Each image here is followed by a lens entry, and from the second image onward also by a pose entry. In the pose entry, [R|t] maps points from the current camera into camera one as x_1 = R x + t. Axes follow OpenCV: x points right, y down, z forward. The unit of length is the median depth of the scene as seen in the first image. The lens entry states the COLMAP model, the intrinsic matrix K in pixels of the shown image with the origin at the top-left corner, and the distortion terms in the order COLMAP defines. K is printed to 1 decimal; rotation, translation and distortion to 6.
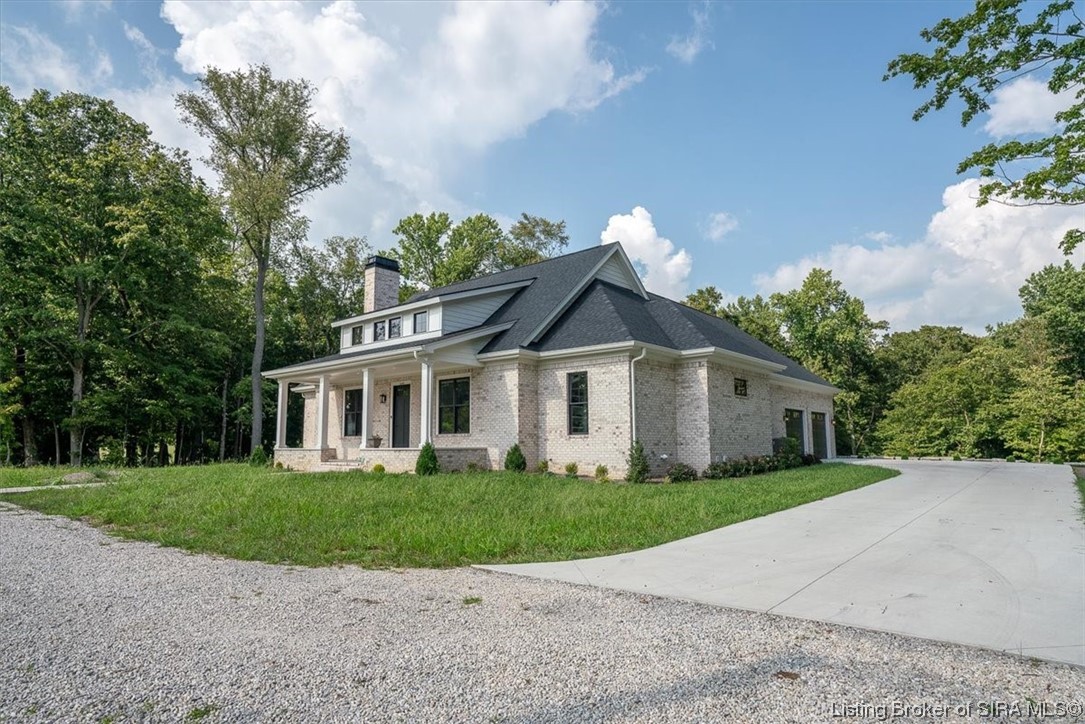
lens RADIAL K [[611.7, 0, 534.5], [0, 611.7, 367.9], [0, 0, 1]] dist [-0.007556, 0.009225]
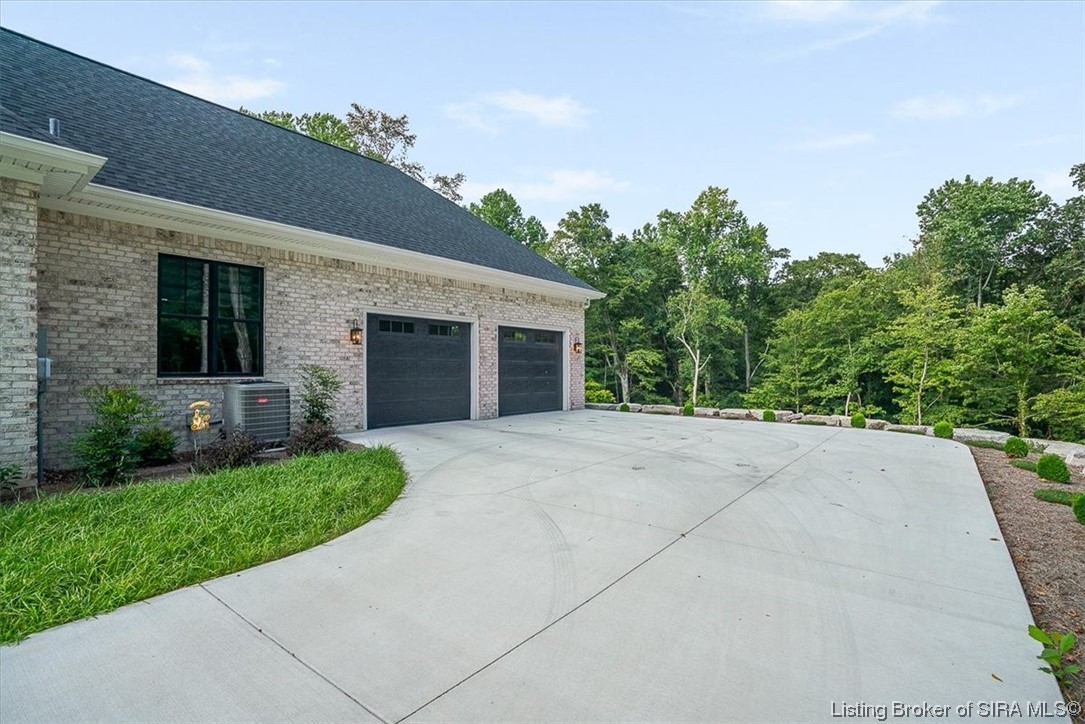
lens RADIAL K [[512.7, 0, 542.6], [0, 512.7, 365.6], [0, 0, 1]] dist [-0.065935, 0.026261]
pose [[0.999570, 0.002705, 0.029213, 0.252738], [-0.005988, 0.993592, 0.112869, 0.029400], [-0.028720, -0.112995, 0.993180, 0.300704]]
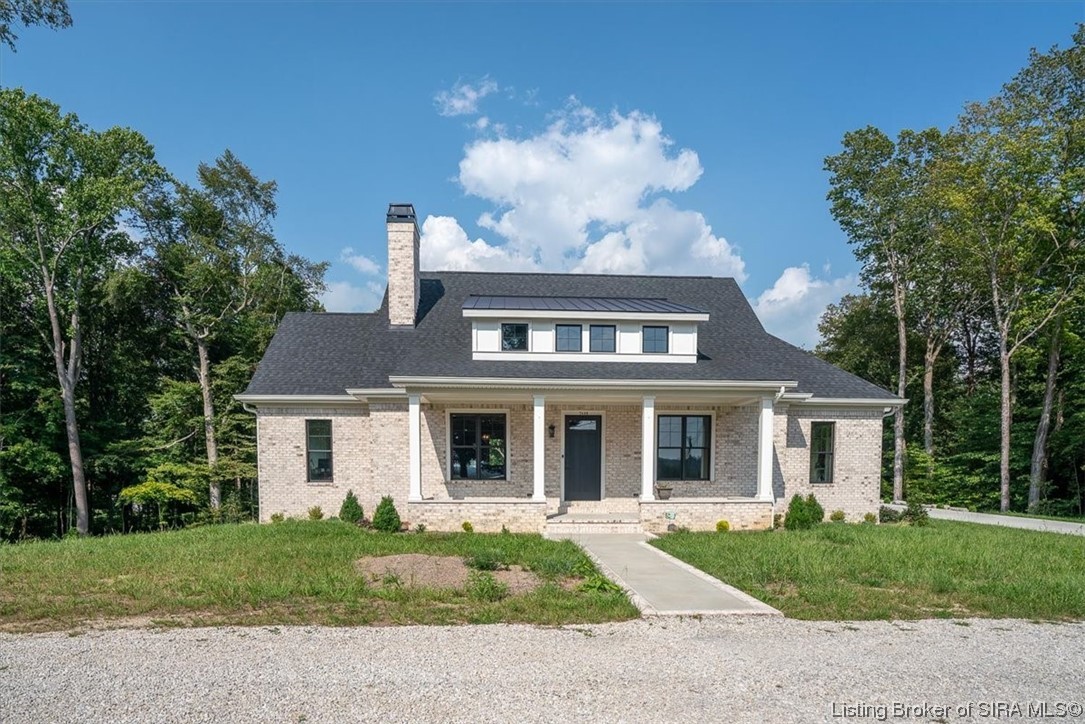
lens RADIAL K [[656.8, 0, 538.9], [0, 656.8, 512.3], [0, 0, 1]] dist [-0.005294, -0.006437]
pose [[0.721172, -0.032698, 0.691984, -0.318288], [-0.092970, 0.985281, 0.143449, 0.013382], [-0.686489, -0.167785, 0.707517, 0.167332]]
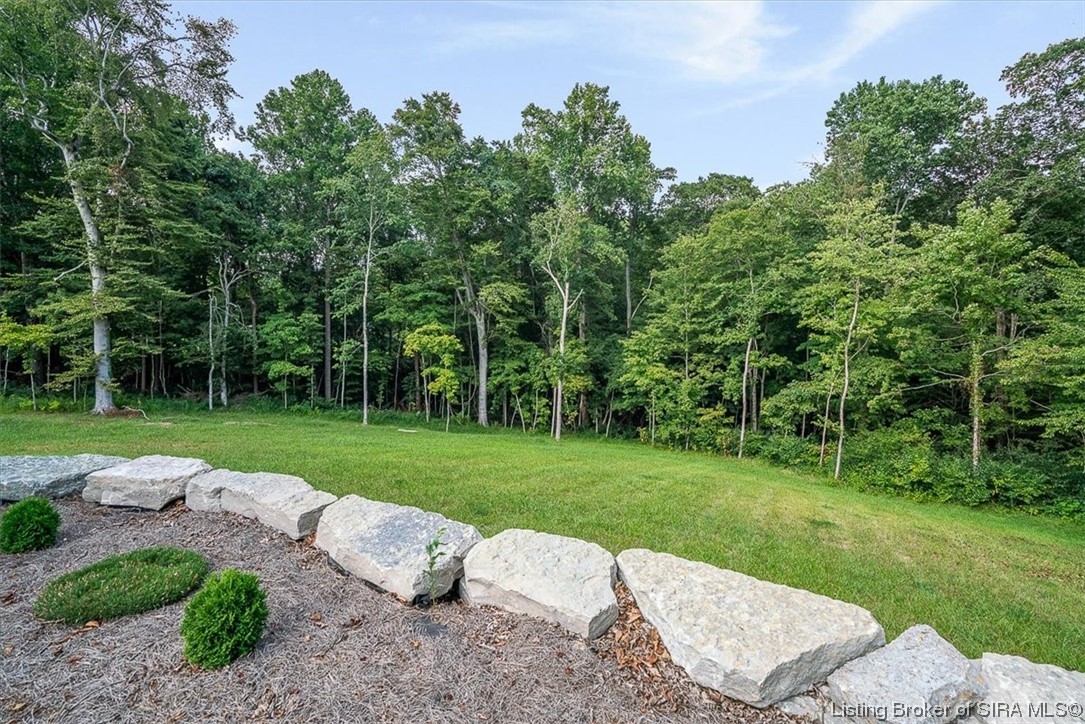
lens RADIAL K [[512.7, 0, 529.6], [0, 512.7, 327.8], [0, 0, 1]] dist [-0.065935, 0.026261]
pose [[0.975692, -0.005917, 0.219068, 0.345910], [-0.030508, 0.986234, 0.162515, 0.048858], [-0.217014, -0.165248, 0.962080, 0.509029]]
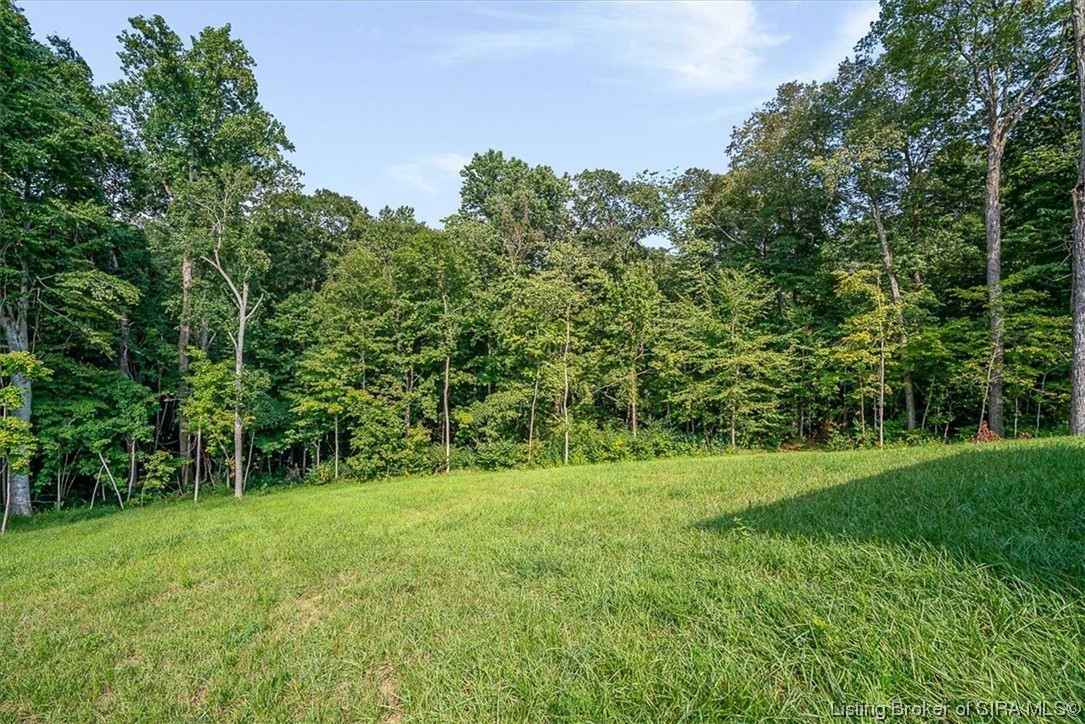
lens RADIAL K [[512.7, 0, 541.0], [0, 512.7, 355.2], [0, 0, 1]] dist [-0.065935, 0.026261]
pose [[0.319682, 0.011094, 0.947460, 0.170195], [-0.137220, 0.989932, 0.034708, 0.111919], [-0.937536, -0.141106, 0.317985, 0.721043]]
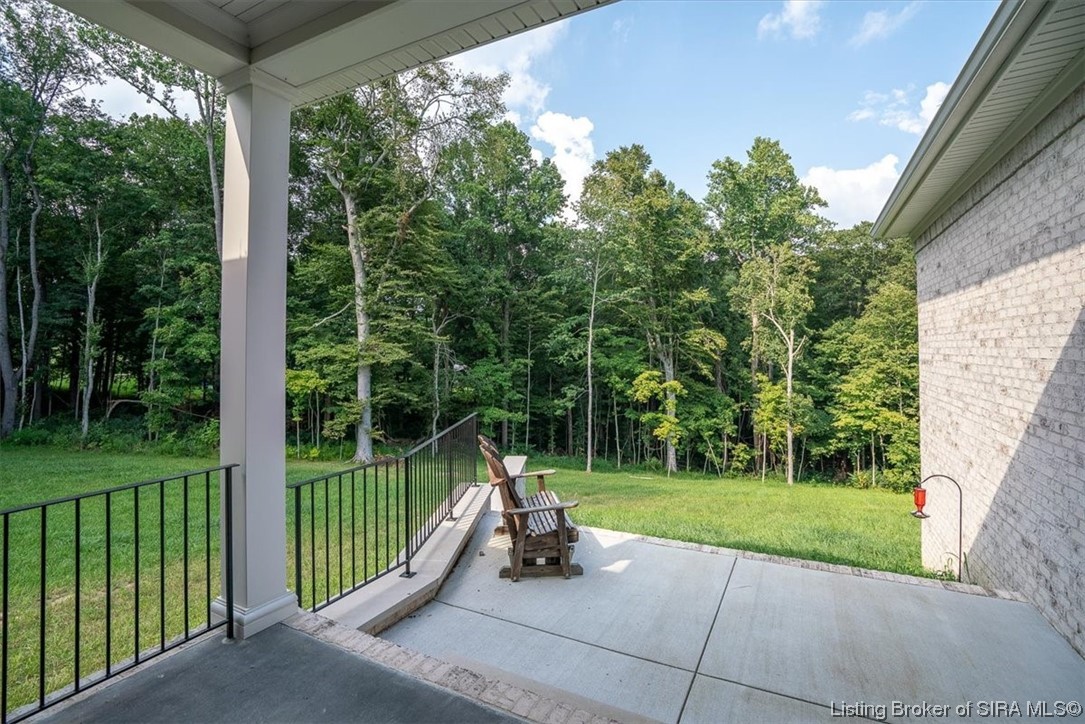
lens RADIAL K [[512.7, 0, 537.1], [0, 512.7, 328.8], [0, 0, 1]] dist [-0.065935, 0.026261]
pose [[0.978211, 0.010543, 0.207347, 0.064251], [-0.028442, 0.996099, 0.083536, 0.051161], [-0.205658, -0.087613, 0.974694, 0.564360]]
